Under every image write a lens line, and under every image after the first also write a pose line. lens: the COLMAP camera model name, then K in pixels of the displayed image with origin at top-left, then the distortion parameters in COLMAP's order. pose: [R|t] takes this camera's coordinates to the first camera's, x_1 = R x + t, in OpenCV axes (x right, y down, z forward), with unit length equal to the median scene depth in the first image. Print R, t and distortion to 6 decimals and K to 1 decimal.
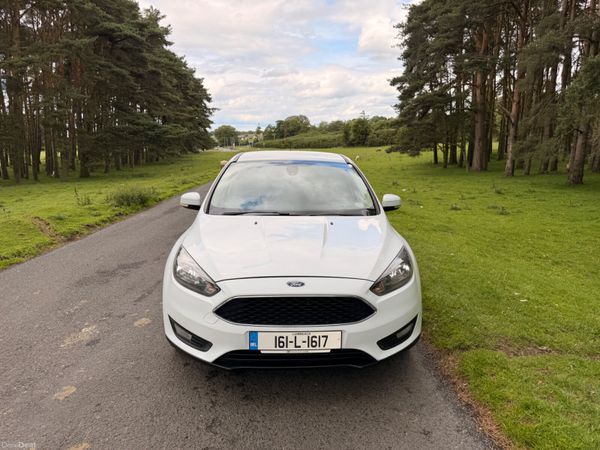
lens RADIAL K [[453.7, 0, 304.1], [0, 453.7, 225.5], [0, 0, 1]] dist [0.073208, -0.092088]
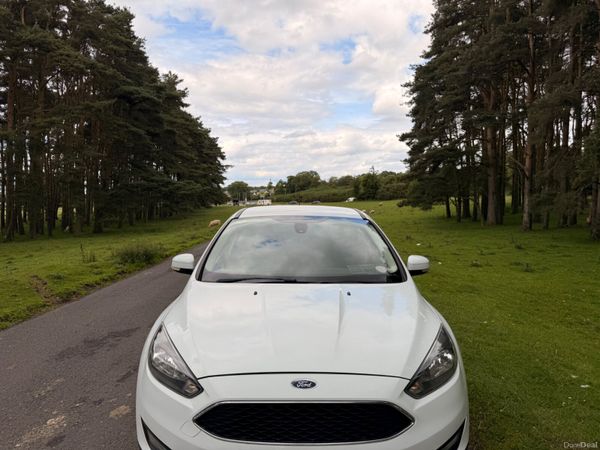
lens RADIAL K [[445.3, 0, 300.0], [0, 445.3, 225.0], [0, 0, 1]] dist [0.075815, -0.069706]
pose [[0.999440, -0.004461, -0.033156, 0.000110], [0.000530, 0.993055, -0.117648, -0.005322], [0.033450, 0.117565, 0.992502, 0.030533]]
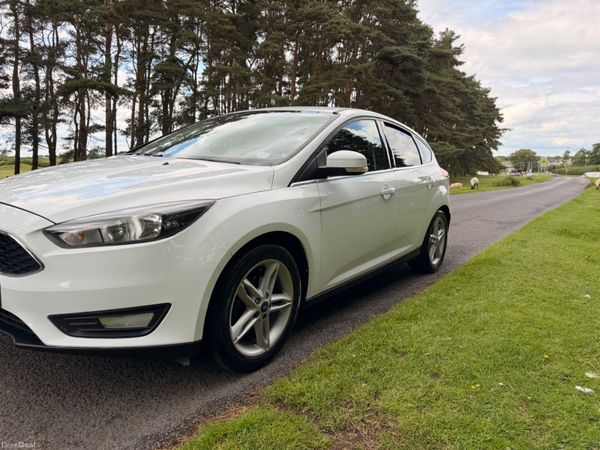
lens RADIAL K [[445.3, 0, 300.0], [0, 445.3, 225.0], [0, 0, 1]] dist [0.075815, -0.069706]
pose [[0.777855, 0.116107, -0.617625, 0.110909], [-0.155013, 0.987866, -0.009519, 0.011106], [0.609026, 0.103145, 0.786415, 0.096052]]
